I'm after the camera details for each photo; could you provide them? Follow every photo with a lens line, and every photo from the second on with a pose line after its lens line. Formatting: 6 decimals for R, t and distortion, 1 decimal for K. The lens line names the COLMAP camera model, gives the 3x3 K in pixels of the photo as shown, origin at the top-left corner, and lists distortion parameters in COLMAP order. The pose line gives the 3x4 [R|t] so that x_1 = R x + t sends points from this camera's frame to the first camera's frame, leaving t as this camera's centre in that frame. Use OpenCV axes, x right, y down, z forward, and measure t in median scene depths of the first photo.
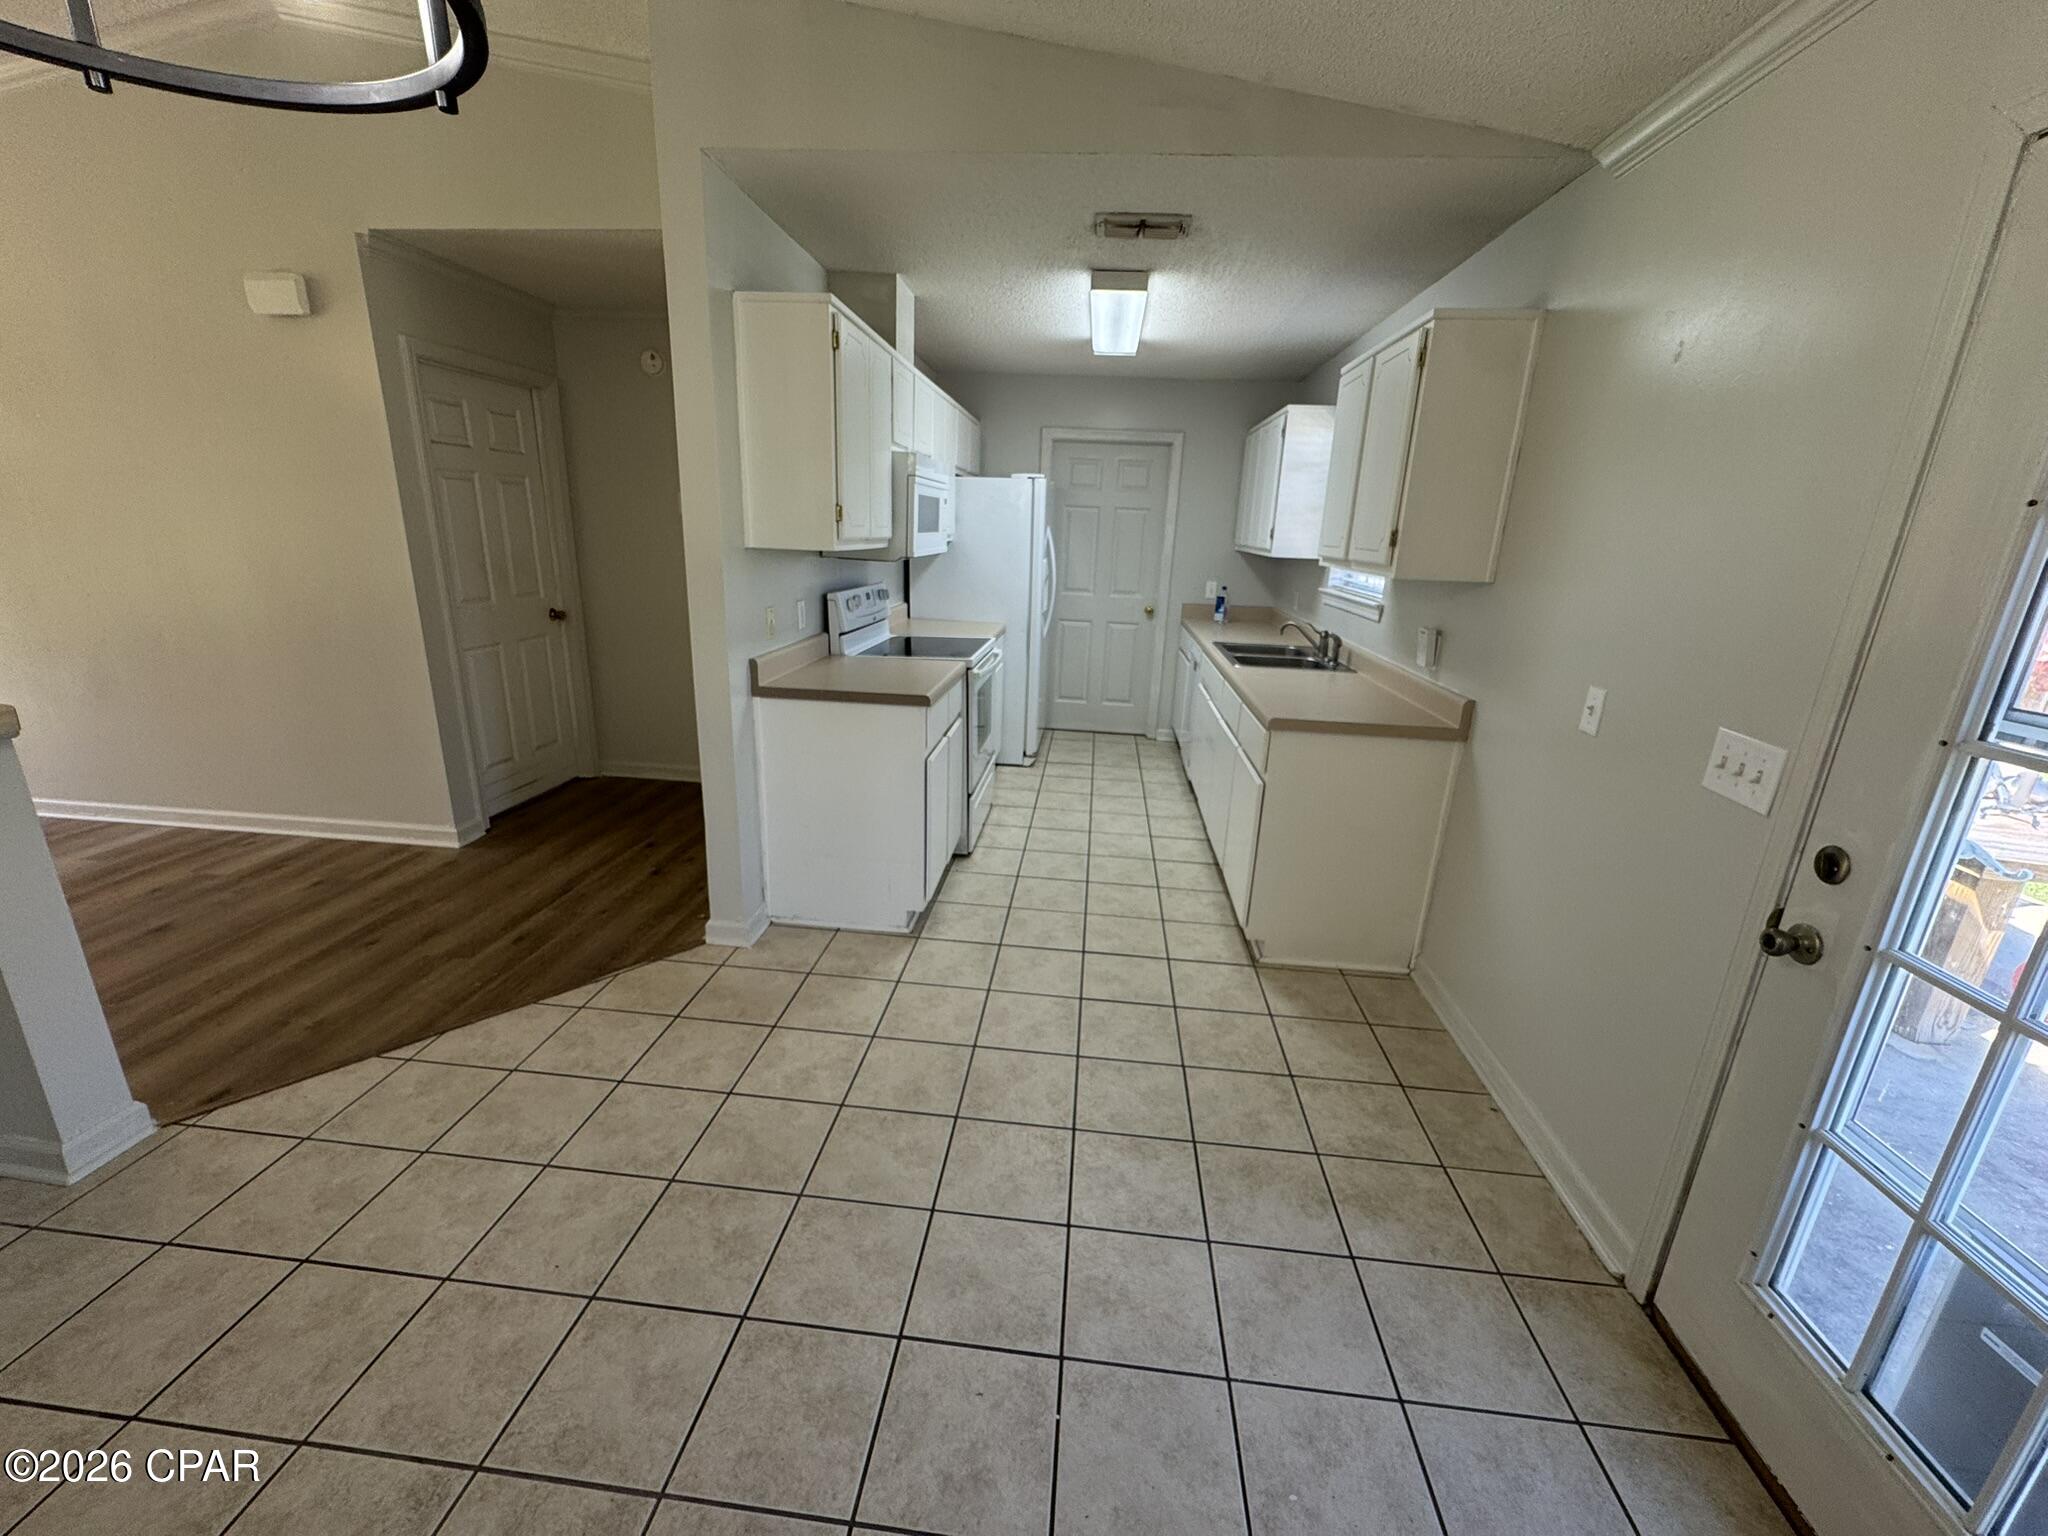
lens RADIAL K [[817.4, 0, 1018.0], [0, 817.4, 769.1], [0, 0, 1]] dist [-0.006383, -0.000021]
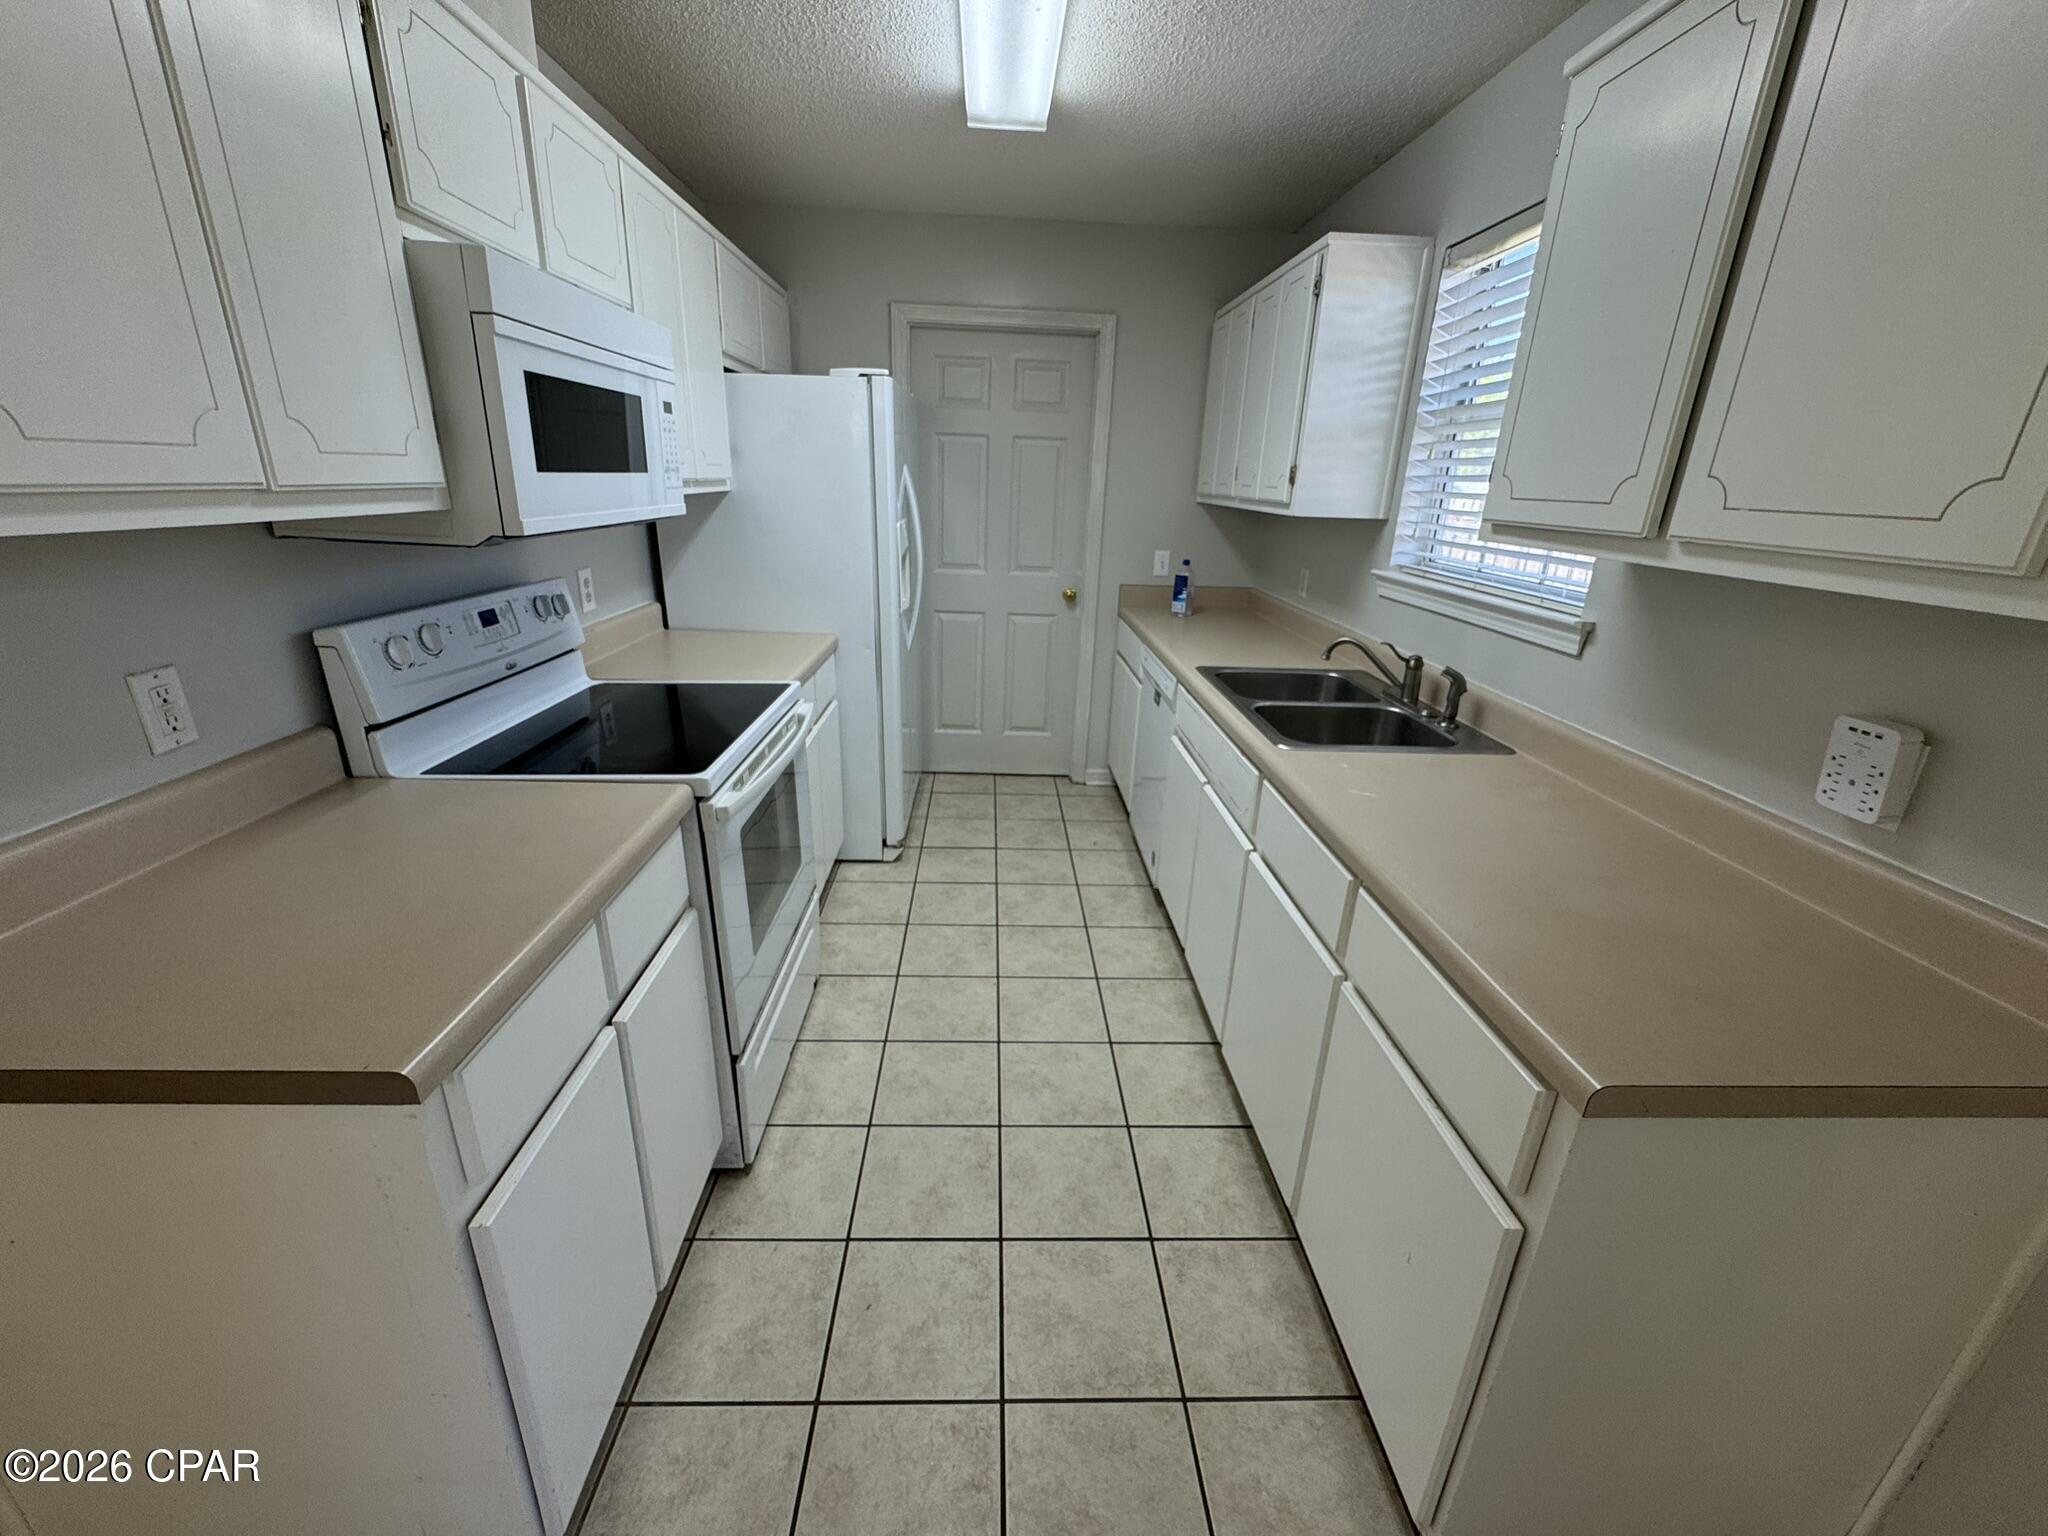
lens RADIAL K [[817.4, 0, 1021.0], [0, 817.4, 764.7], [0, 0, 1]] dist [-0.006383, -0.000021]
pose [[0.990901, -0.048252, 0.125644, 0.042601], [0.041411, 0.997543, 0.056510, -0.129844], [-0.128062, -0.050793, 0.990465, 0.461812]]
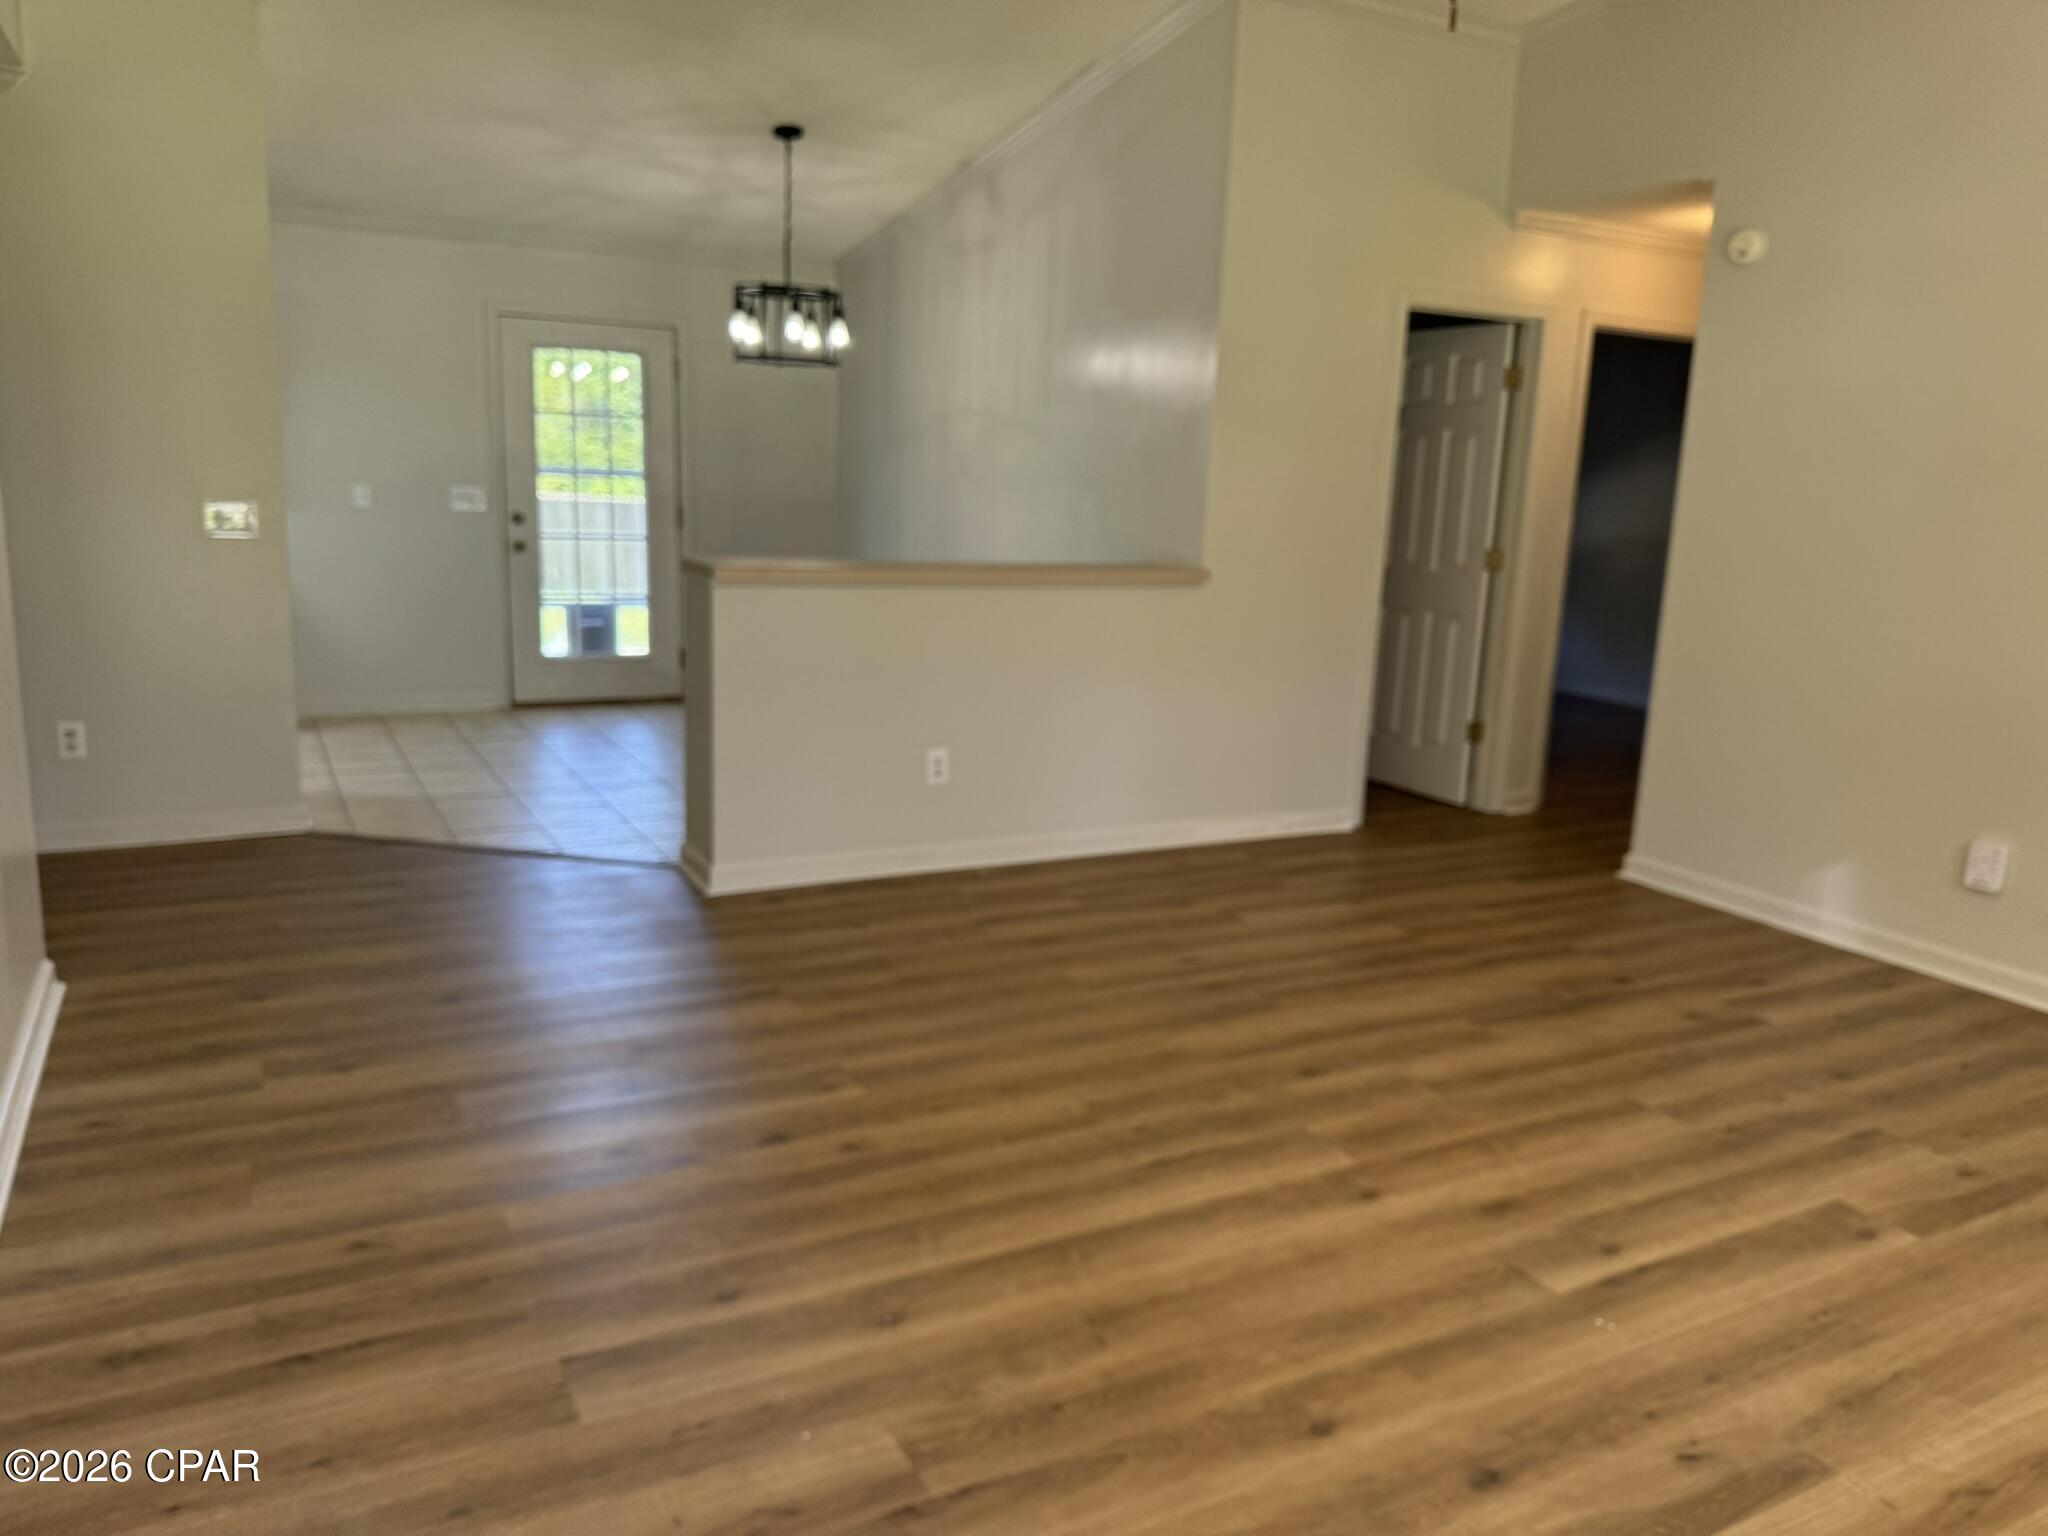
lens RADIAL K [[1468.6, 0, 1035.9], [0, 1468.6, 771.5], [0, 0, 1]] dist [0.031542, -0.020459]
pose [[-0.559949, -0.230693, 0.795762, -1.569163], [0.174347, 0.906140, 0.385374, -0.270087], [-0.809975, 0.354529, -0.467172, 0.746158]]
